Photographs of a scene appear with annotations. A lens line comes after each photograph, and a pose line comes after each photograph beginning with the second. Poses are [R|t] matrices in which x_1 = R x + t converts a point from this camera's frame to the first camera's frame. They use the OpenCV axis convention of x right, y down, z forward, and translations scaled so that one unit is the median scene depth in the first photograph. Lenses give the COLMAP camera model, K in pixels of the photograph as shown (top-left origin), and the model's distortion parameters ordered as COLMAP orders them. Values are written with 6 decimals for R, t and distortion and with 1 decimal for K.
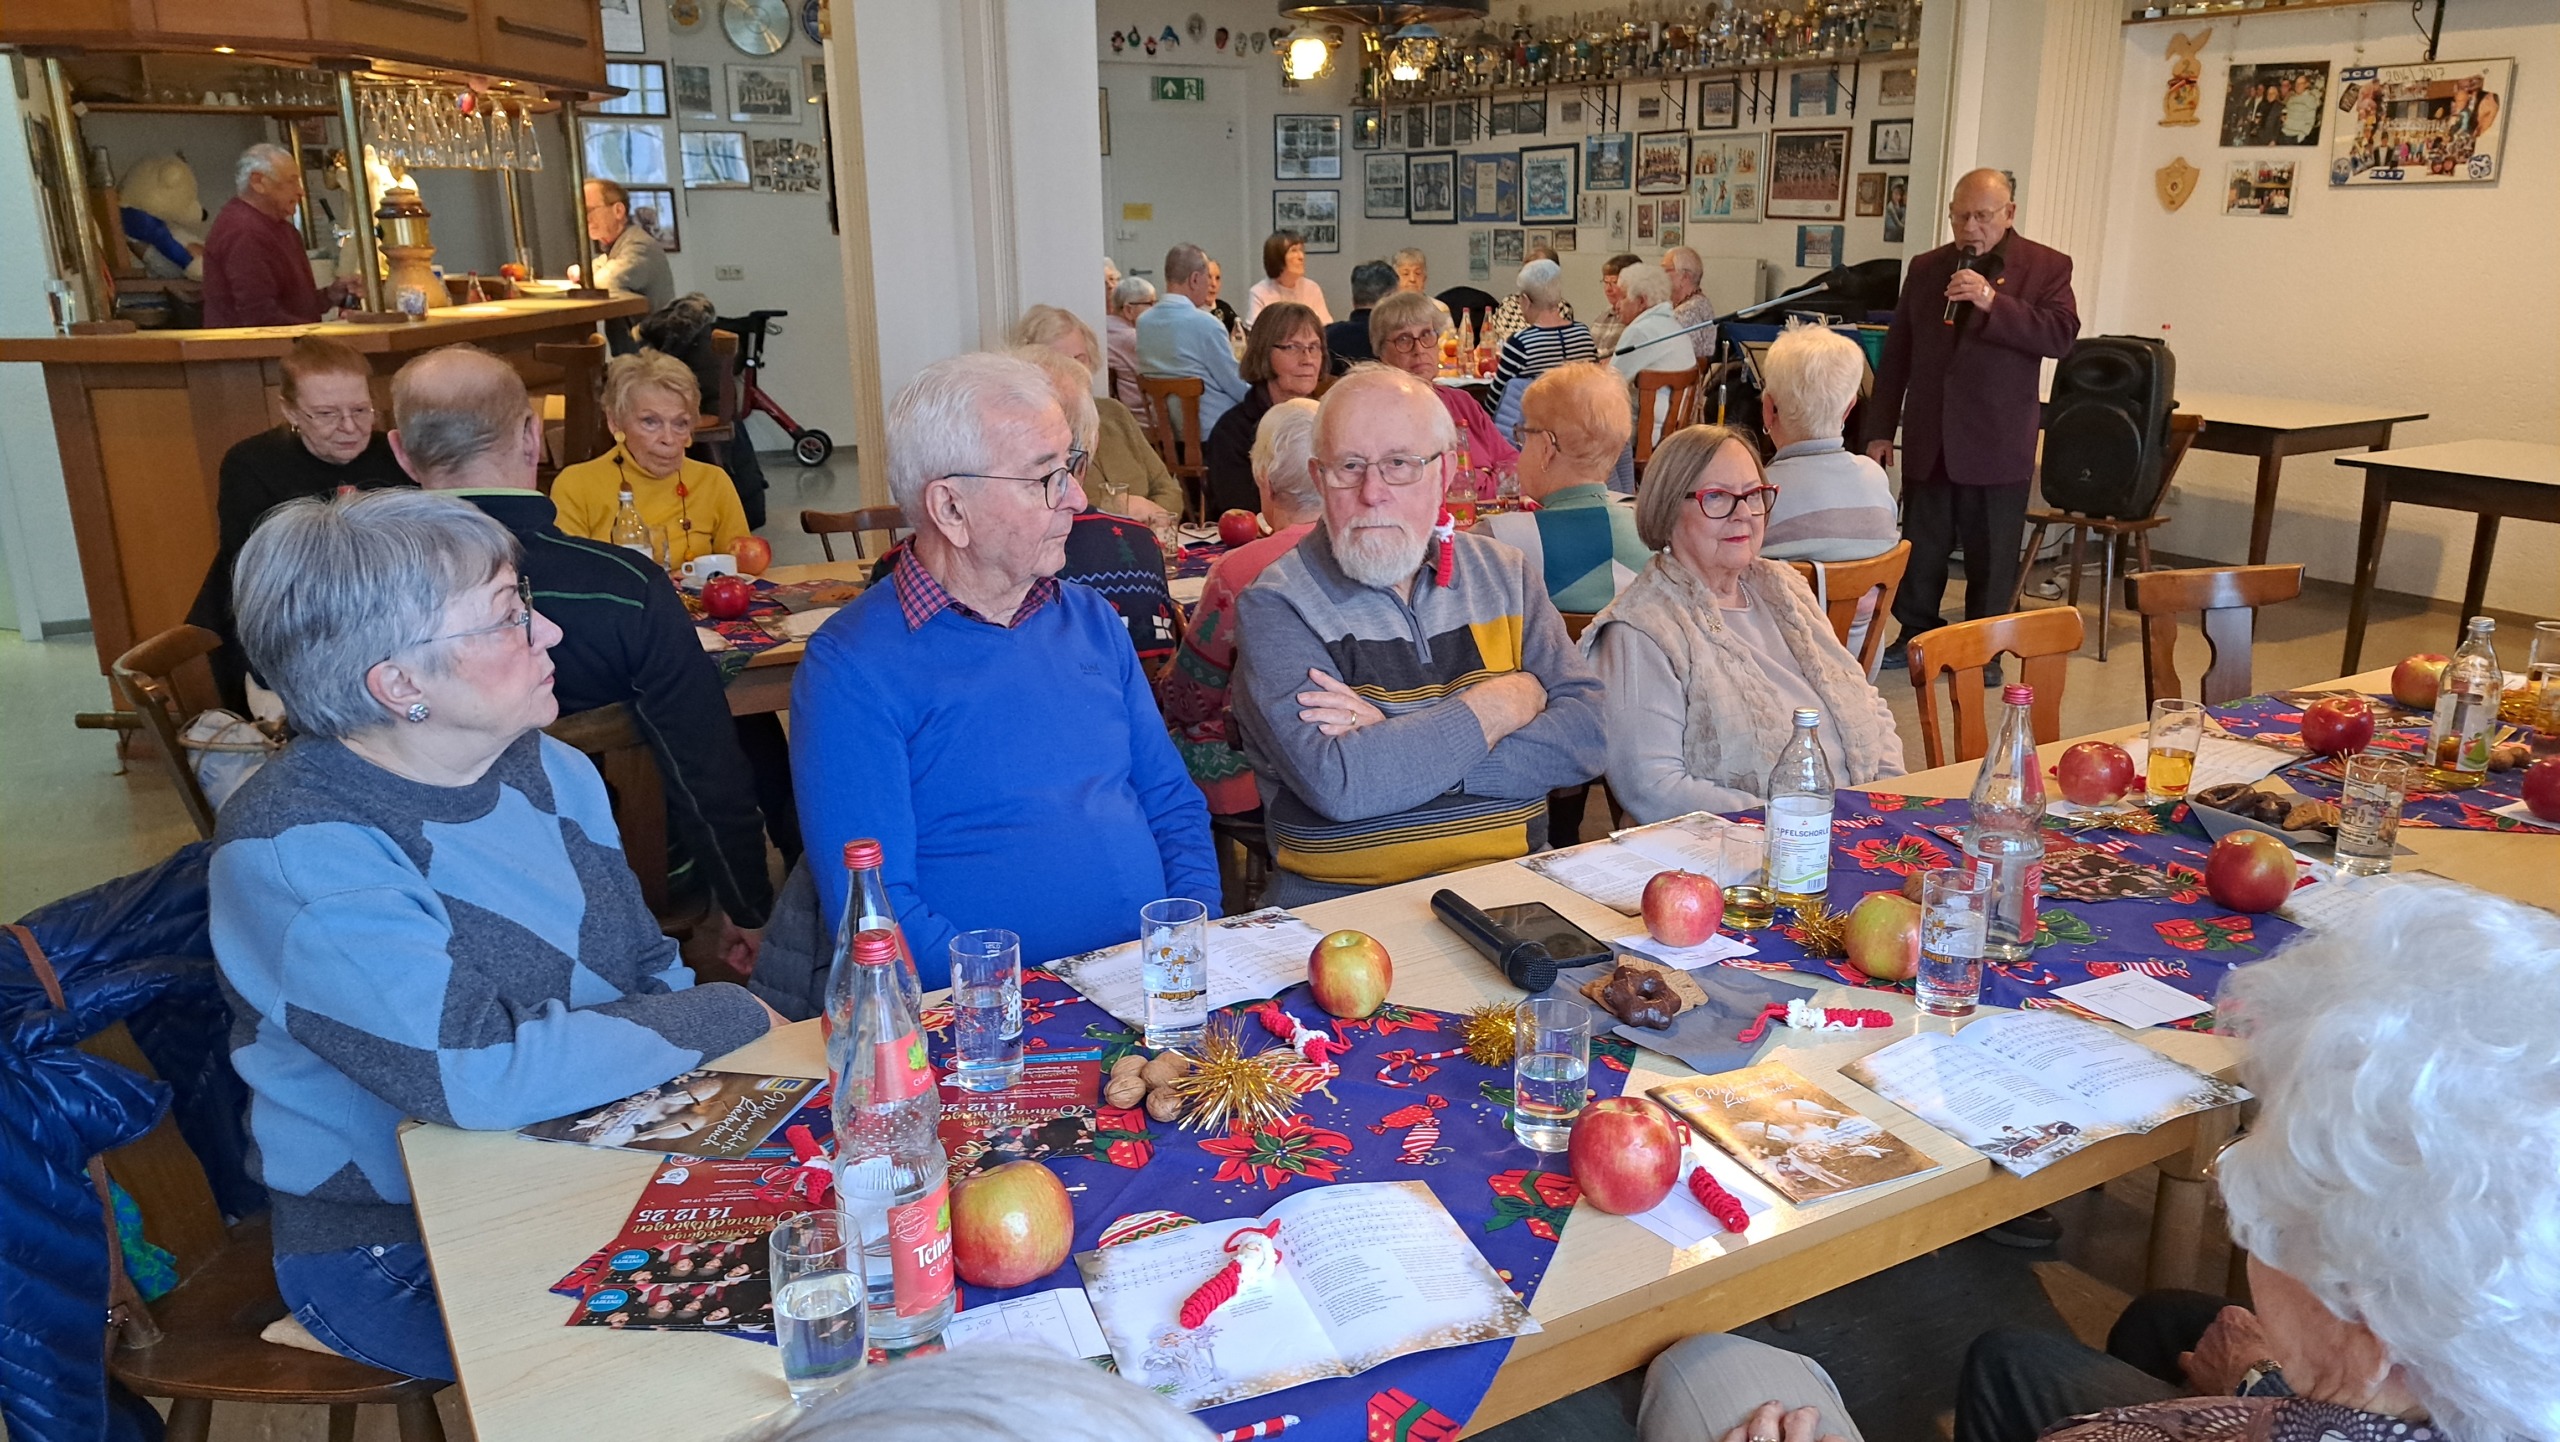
lens RADIAL K [[1817.6, 0, 1326.6], [0, 1817.6, 752.8], [0, 0, 1]] dist [0.068165, -0.080747]
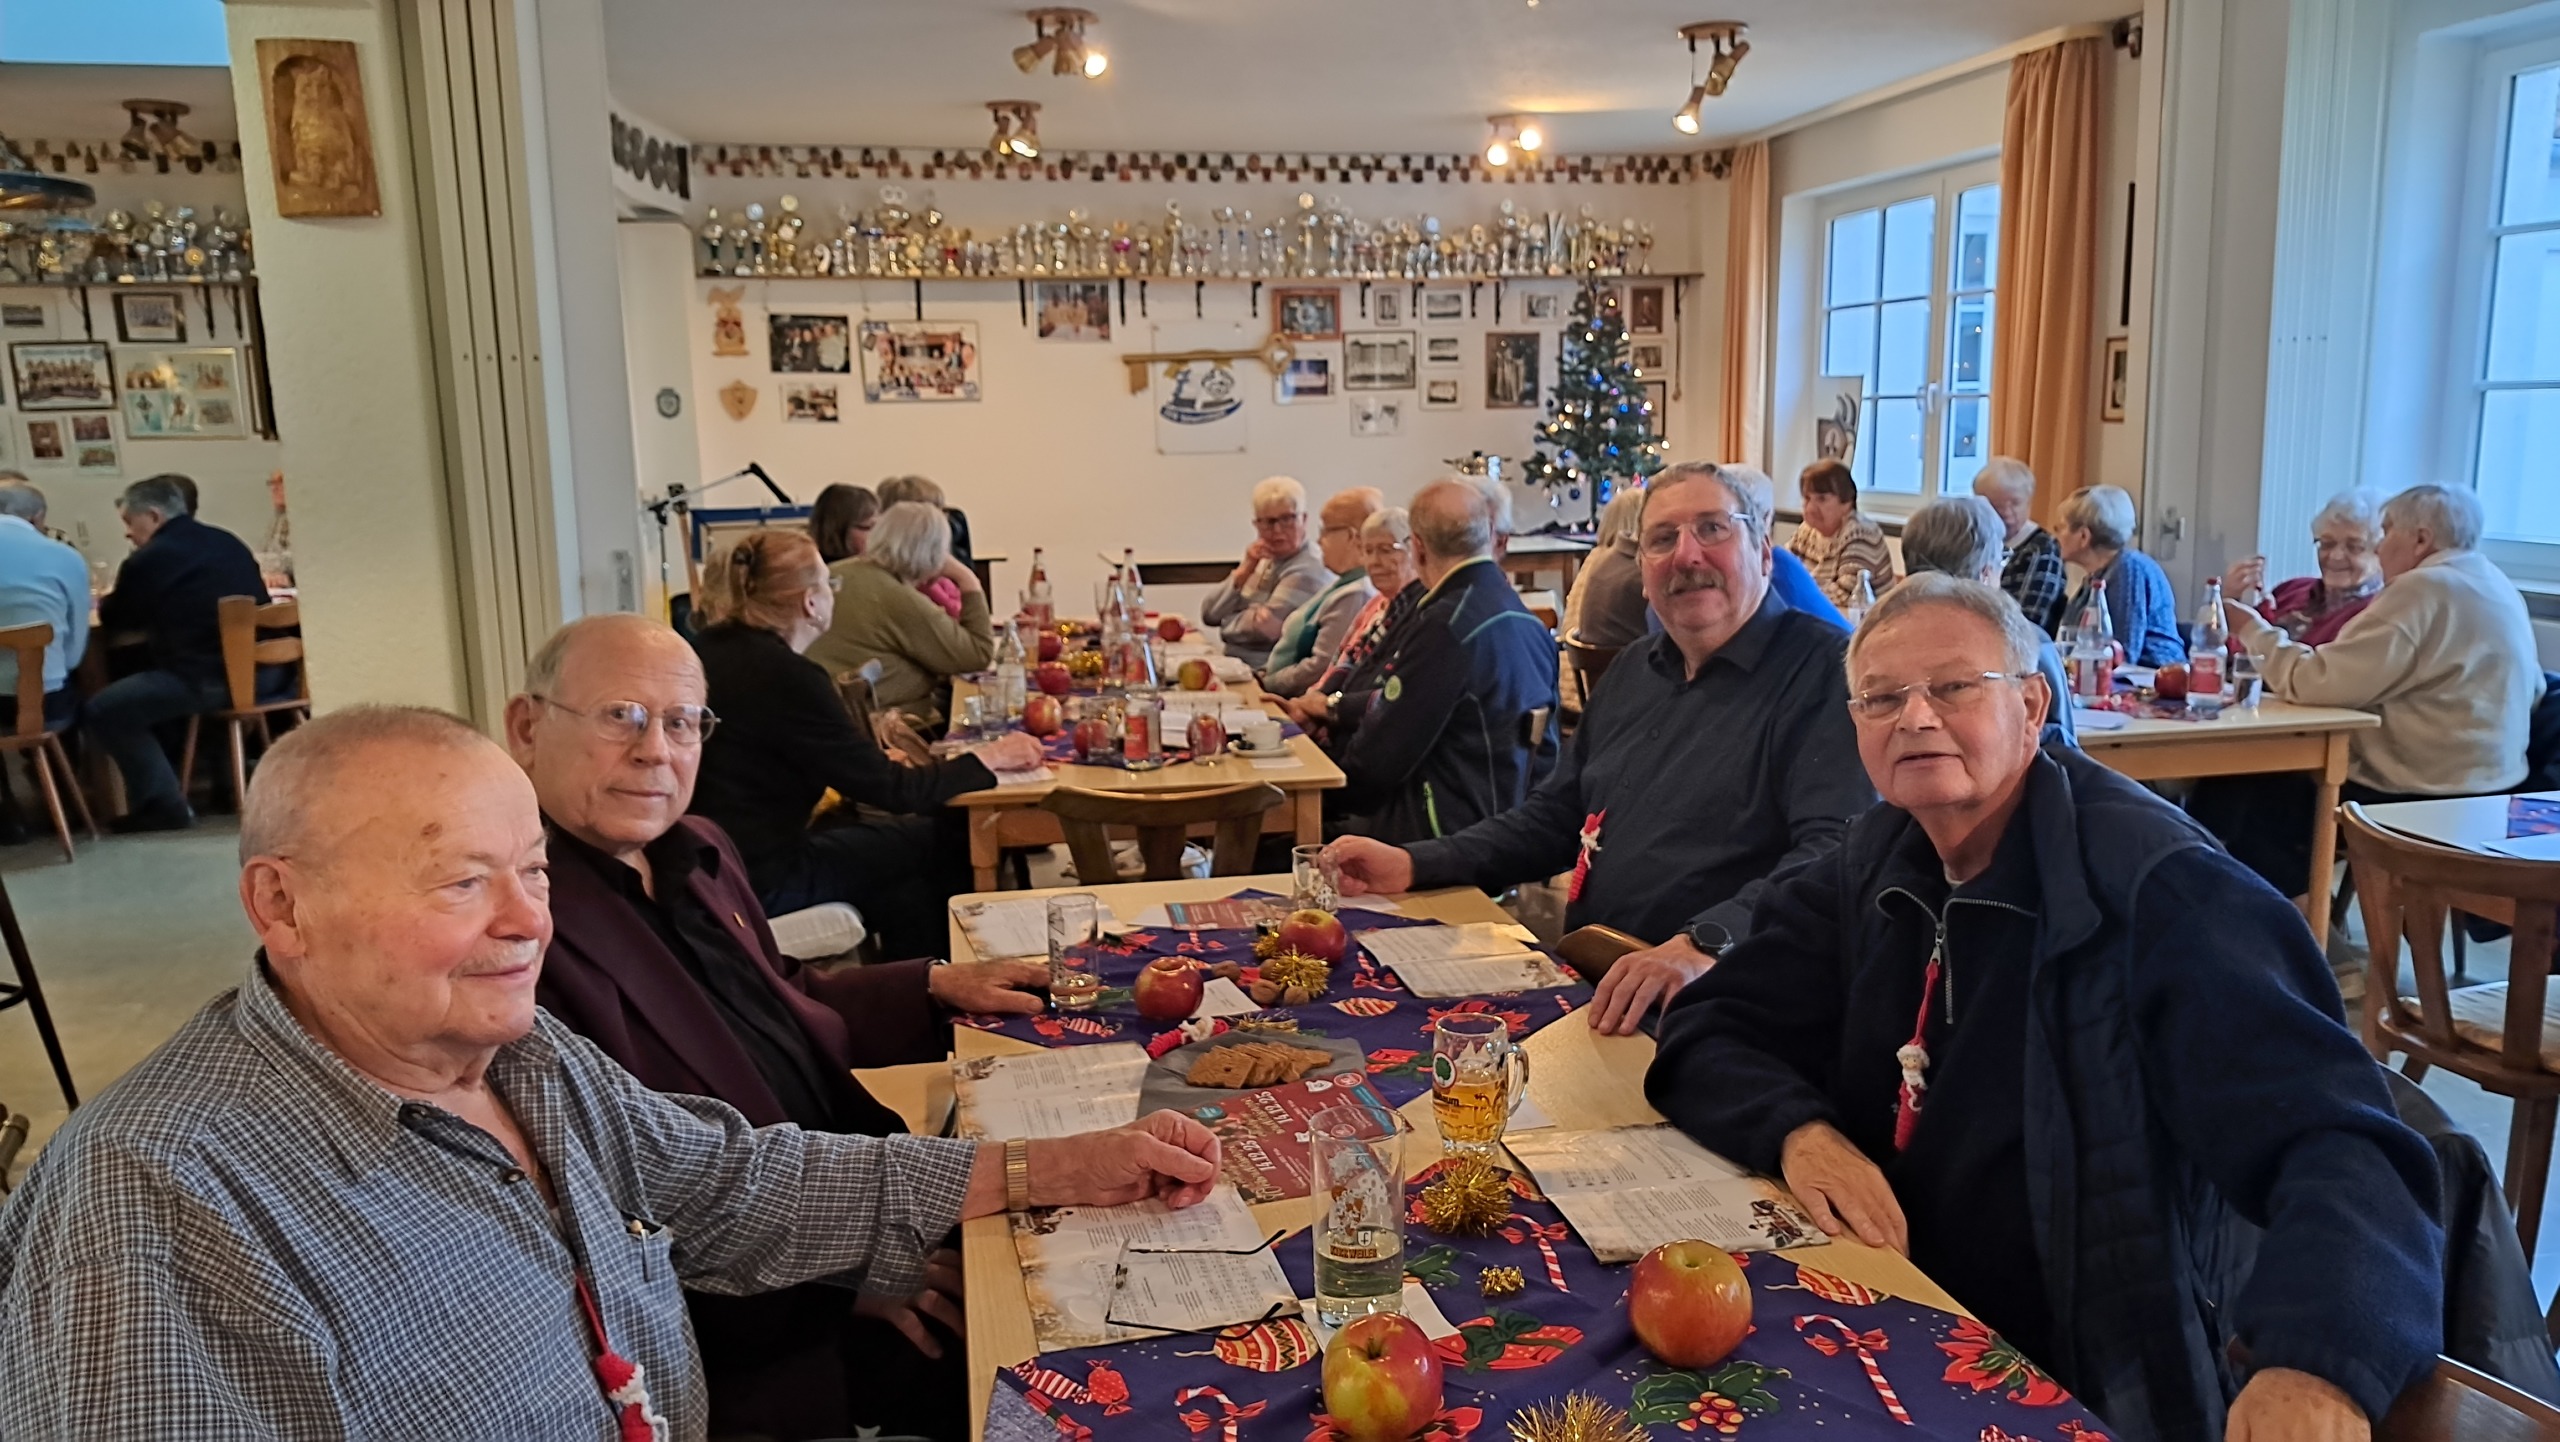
lens RADIAL K [[1817.6, 0, 1354.8], [0, 1817.6, 768.7], [0, 0, 1]] dist [0.068165, -0.080747]
pose [[0.315390, -0.179079, 0.931912, -0.684520], [0.288806, 0.953562, 0.085498, -0.048479], [-0.903947, 0.242177, 0.352463, 0.225760]]
